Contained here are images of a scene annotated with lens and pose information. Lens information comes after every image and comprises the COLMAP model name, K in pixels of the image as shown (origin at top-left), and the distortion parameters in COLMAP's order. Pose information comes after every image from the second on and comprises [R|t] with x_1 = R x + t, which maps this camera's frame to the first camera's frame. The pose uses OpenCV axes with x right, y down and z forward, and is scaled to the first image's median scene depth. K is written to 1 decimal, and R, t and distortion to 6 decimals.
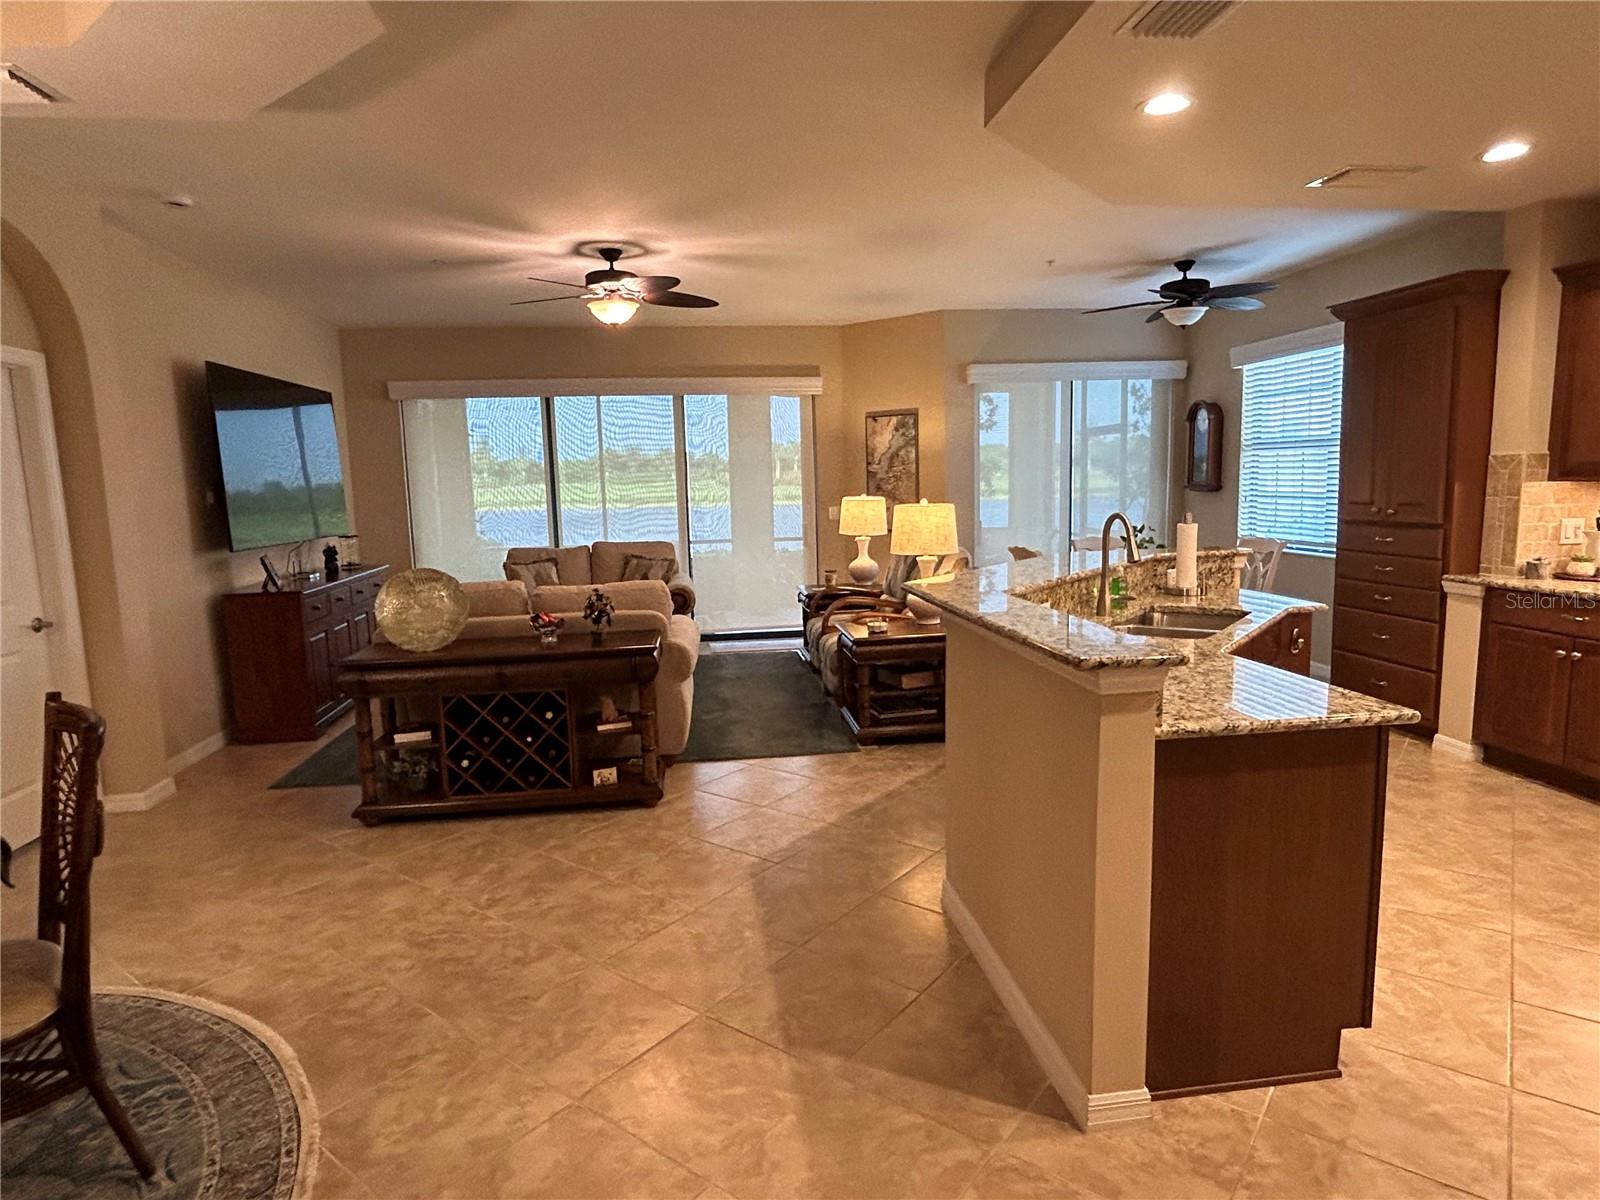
lens RADIAL K [[925.7, 0, 794.7], [0, 925.7, 601.3], [0, 0, 1]] dist [0.019713, 0.003598]
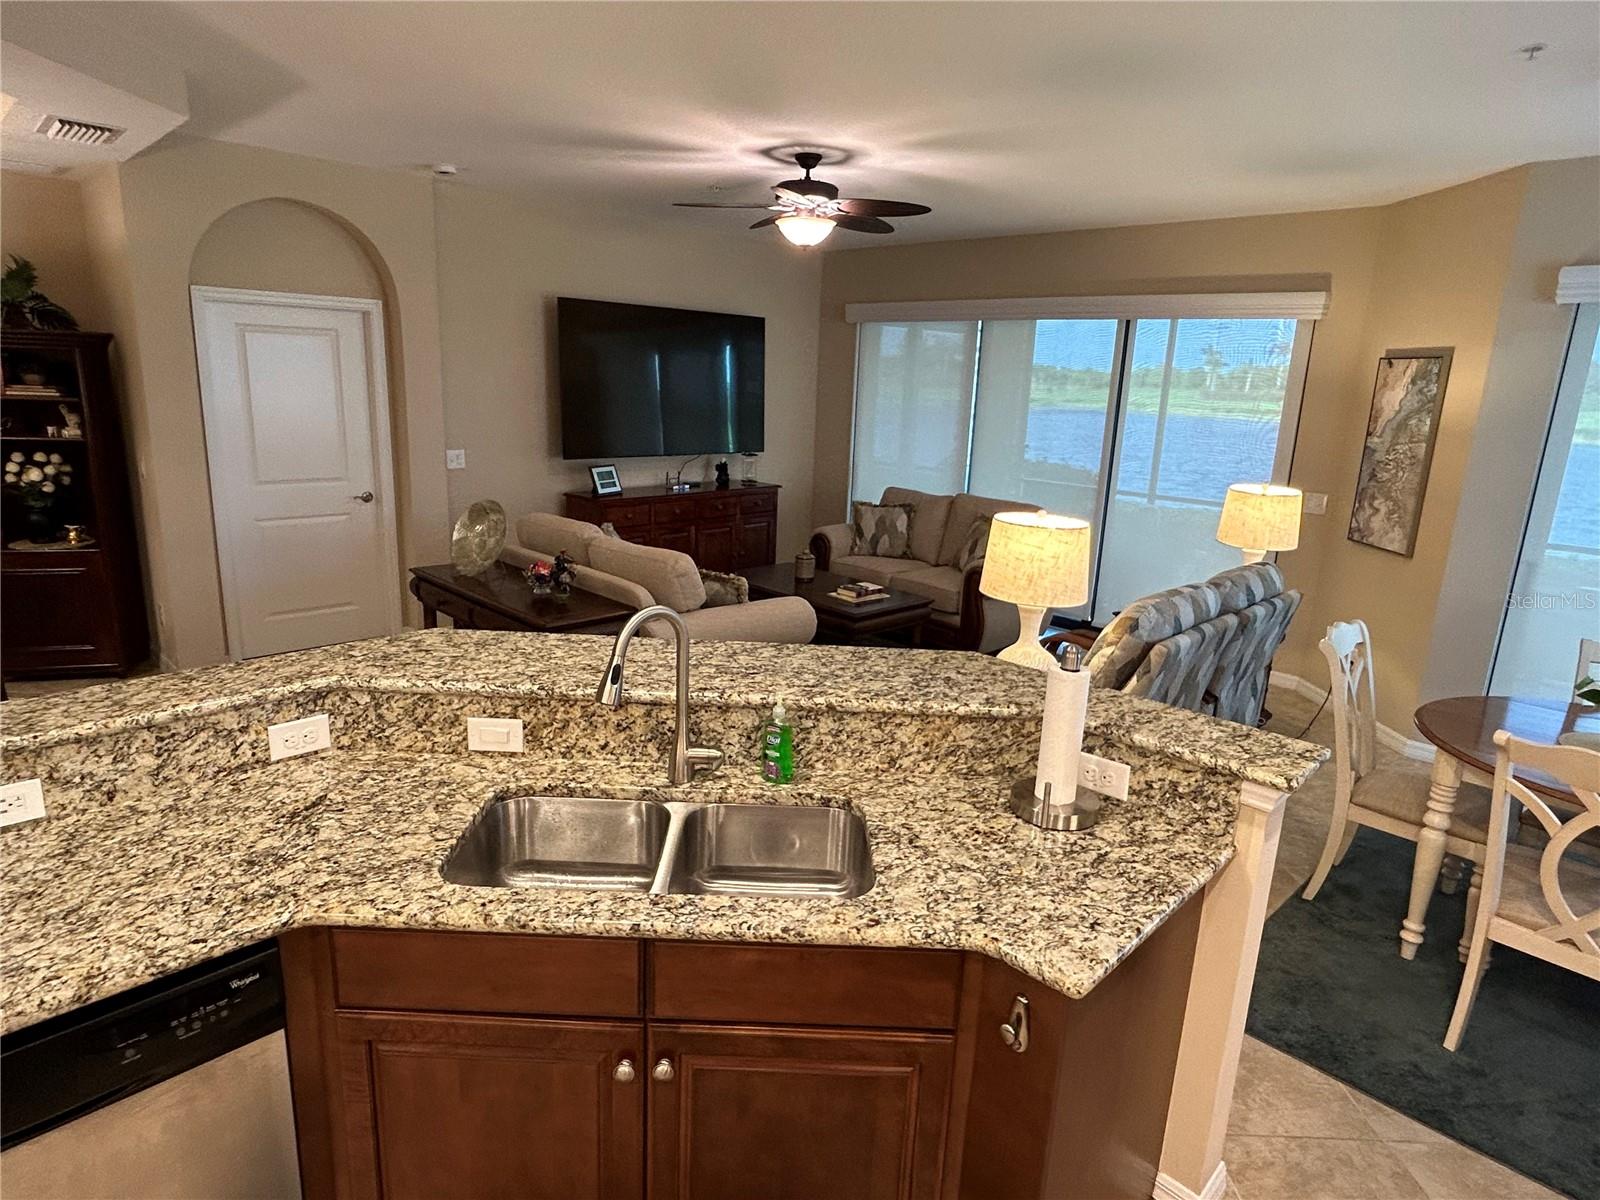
lens RADIAL K [[925.7, 0, 798.3], [0, 925.7, 593.2], [0, 0, 1]] dist [0.019713, 0.003598]
pose [[0.616704, 0.234429, -0.751478, 0.447048], [-0.162406, 0.971980, 0.169937, -0.116556], [0.770260, 0.017244, 0.637497, 0.400953]]
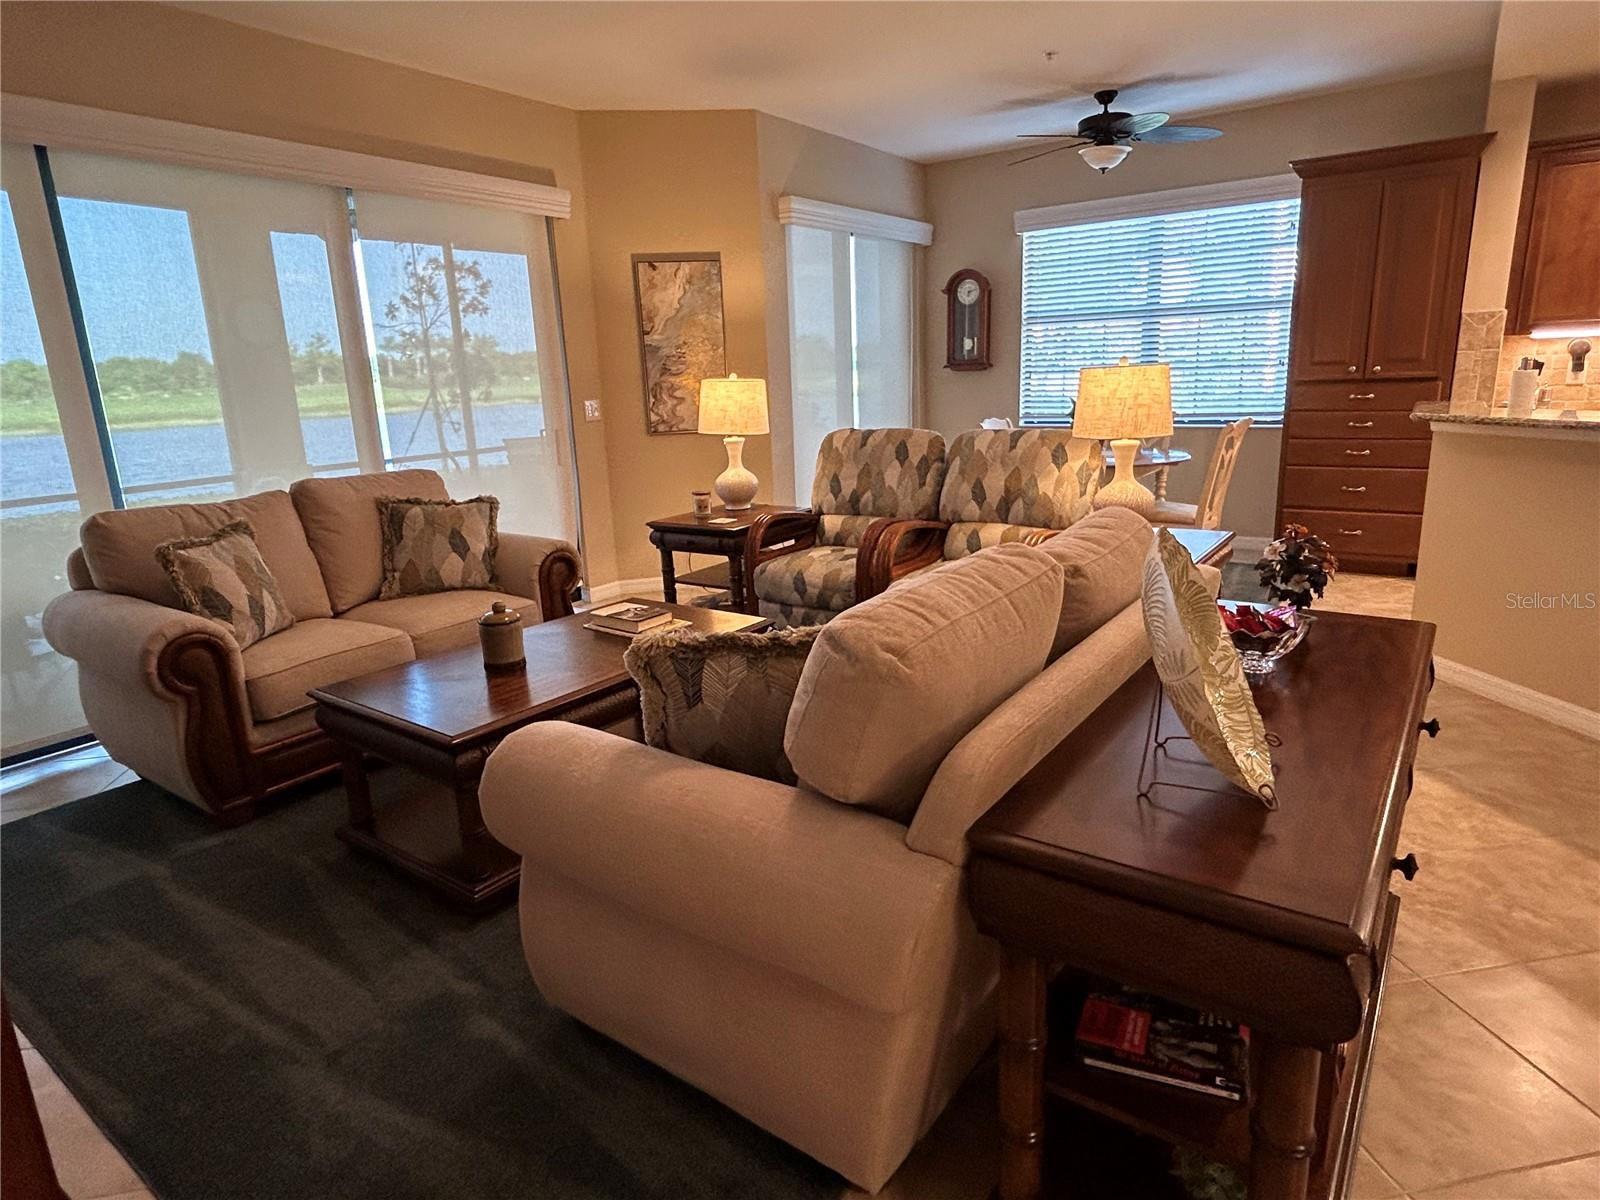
lens RADIAL K [[925.7, 0, 801.4], [0, 925.7, 603.4], [0, 0, 1]] dist [0.019713, 0.003598]
pose [[0.669268, -0.183437, 0.720022, -0.482841], [0.118020, 0.982988, 0.140731, -0.047624], [-0.733588, -0.009210, 0.679532, 0.594715]]
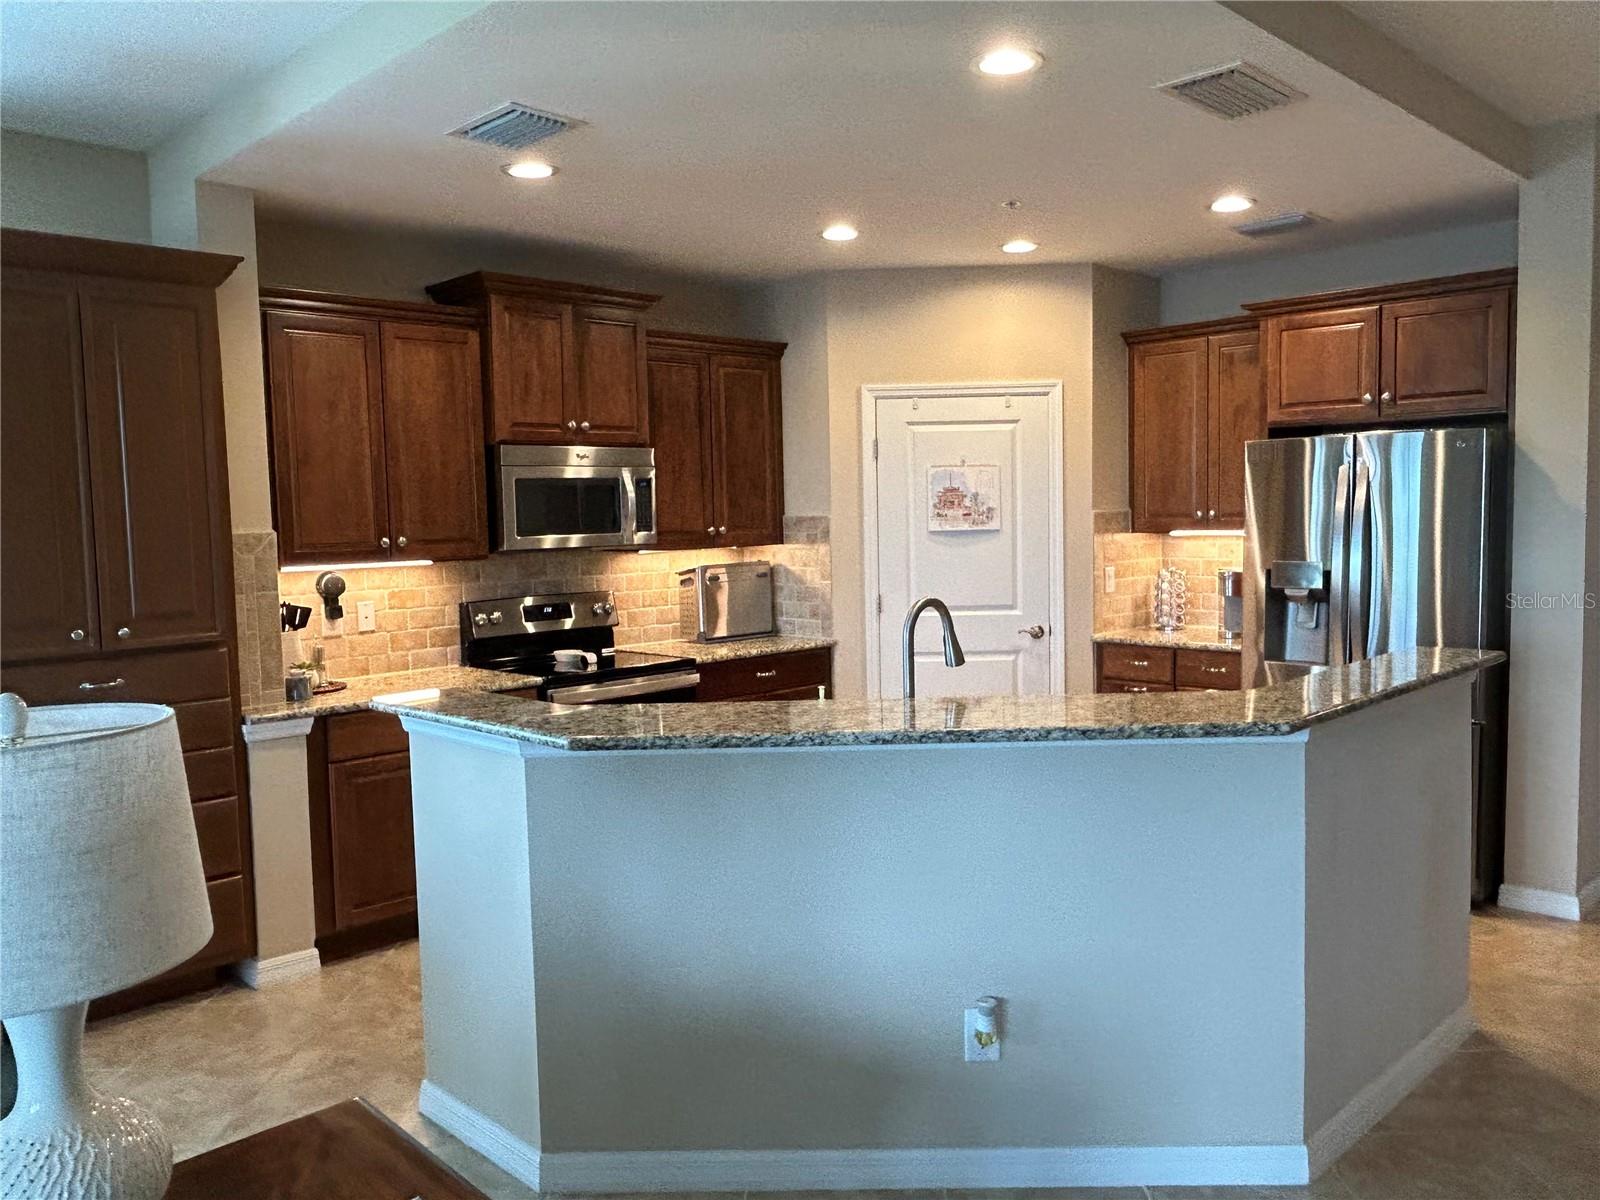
lens RADIAL K [[1208.0, 0, 803.8], [0, 1208.0, 602.5], [0, 0, 1]] dist [0.057800, -0.066935]
pose [[-0.606882, -0.025773, 0.794374, -0.150641], [0.143773, 0.979425, 0.141617, -0.125522], [-0.781680, 0.200155, -0.590690, 0.875096]]
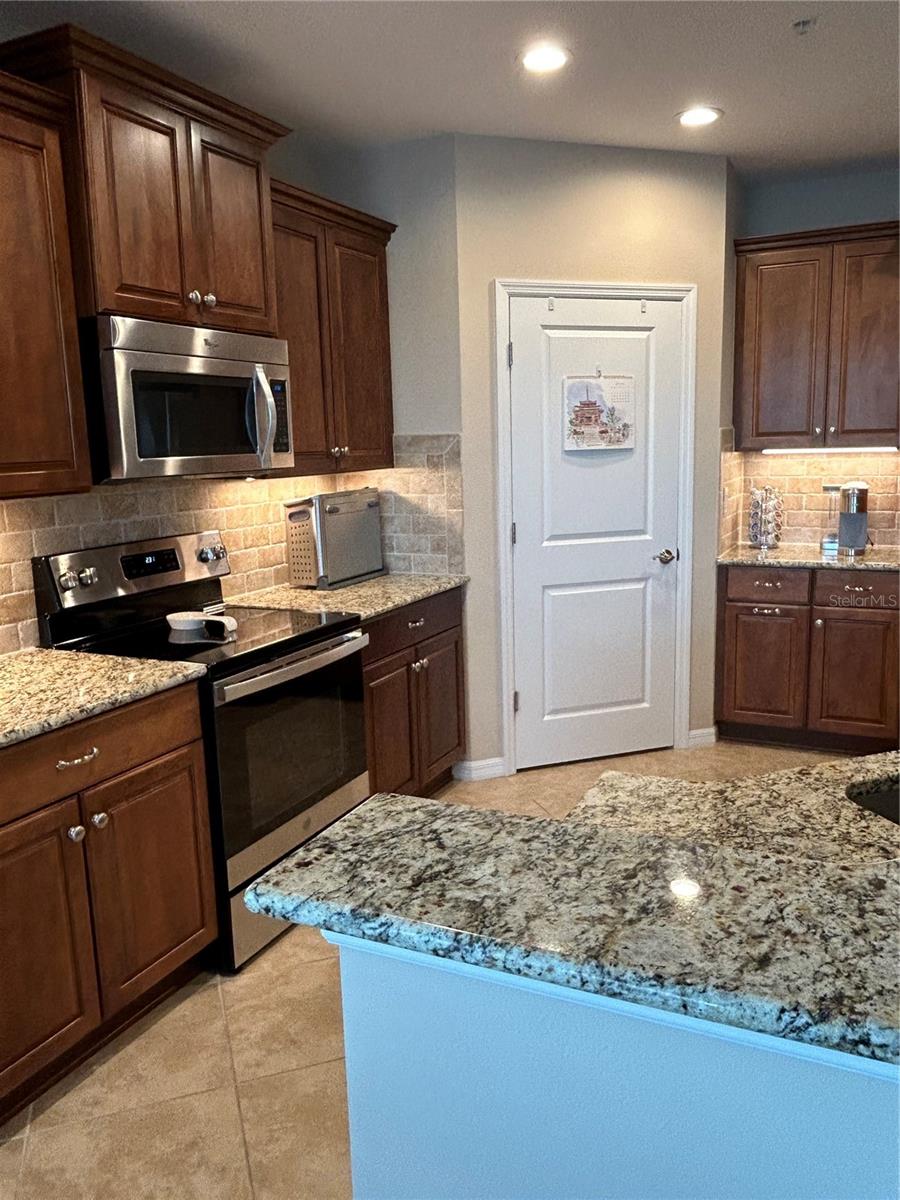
lens RADIAL K [[906.0, 0, 450.4], [0, 906.0, 593.7], [0, 0, 1]] dist [0.057800, -0.066935]
pose [[-0.835830, -0.049203, 0.546780, 0.240910], [0.118892, 0.956116, 0.267781, -0.117056], [-0.535960, 0.288827, -0.793301, 0.810698]]
